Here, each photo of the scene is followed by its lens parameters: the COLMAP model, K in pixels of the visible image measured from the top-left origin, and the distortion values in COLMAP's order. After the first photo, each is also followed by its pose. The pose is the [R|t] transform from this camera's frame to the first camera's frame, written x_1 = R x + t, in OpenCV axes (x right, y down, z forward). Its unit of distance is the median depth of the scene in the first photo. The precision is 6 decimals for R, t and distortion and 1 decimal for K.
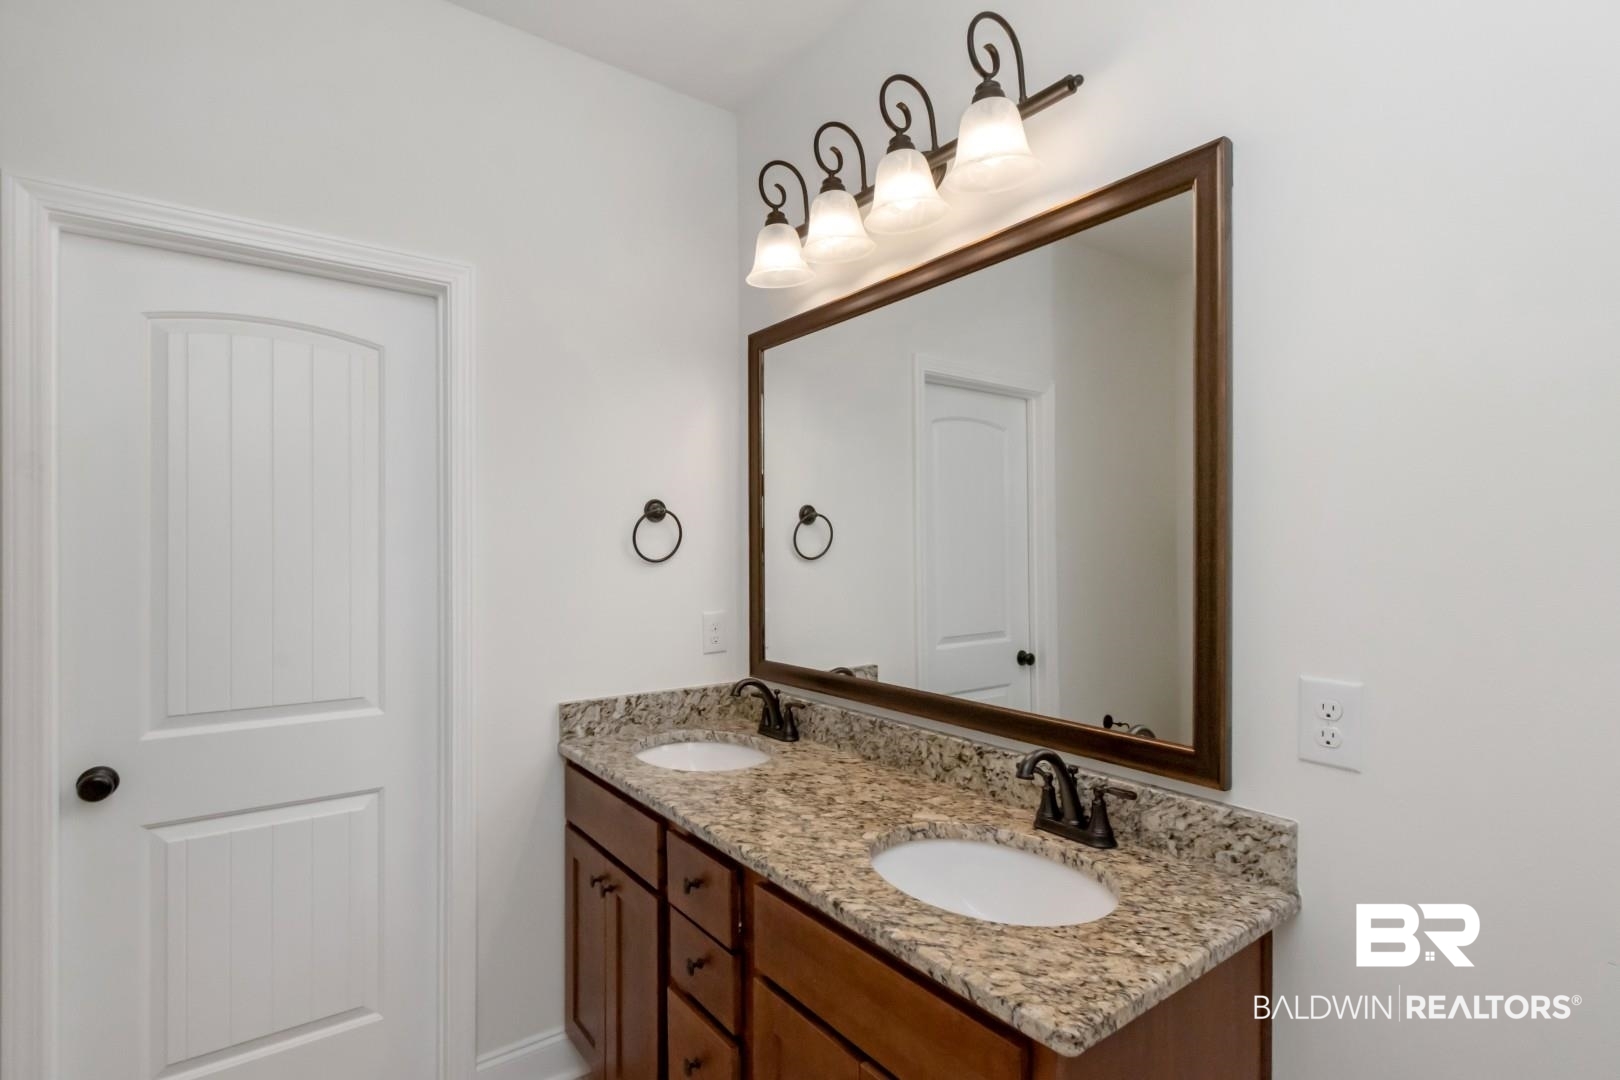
lens RADIAL K [[773.5, 0, 806.6], [0, 773.5, 544.9], [0, 0, 1]] dist [0.001997, -0.000551]
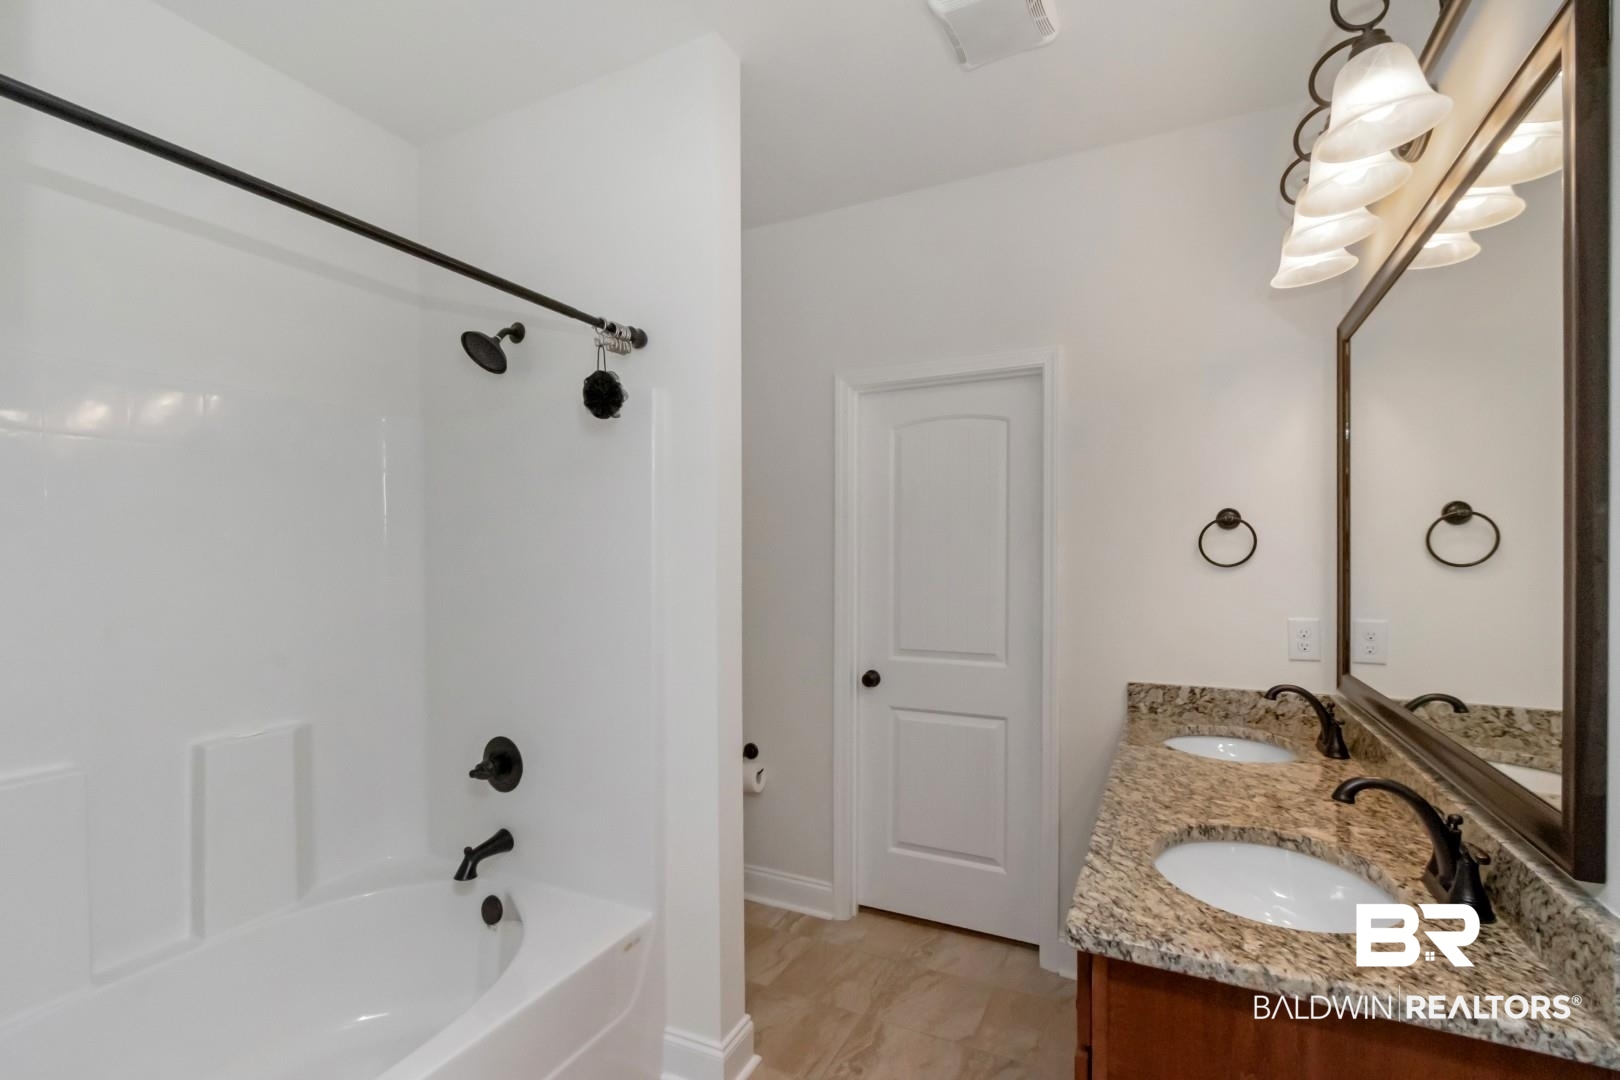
lens RADIAL K [[728.3, 0, 809.7], [0, 728.3, 550.7], [0, 0, 1]] dist [-0.001110, -0.000899]
pose [[0.461486, -0.010813, -0.887082, 0.513659], [0.005511, 0.999941, -0.009322, 0.006604], [0.887130, -0.000587, 0.461518, 0.027304]]
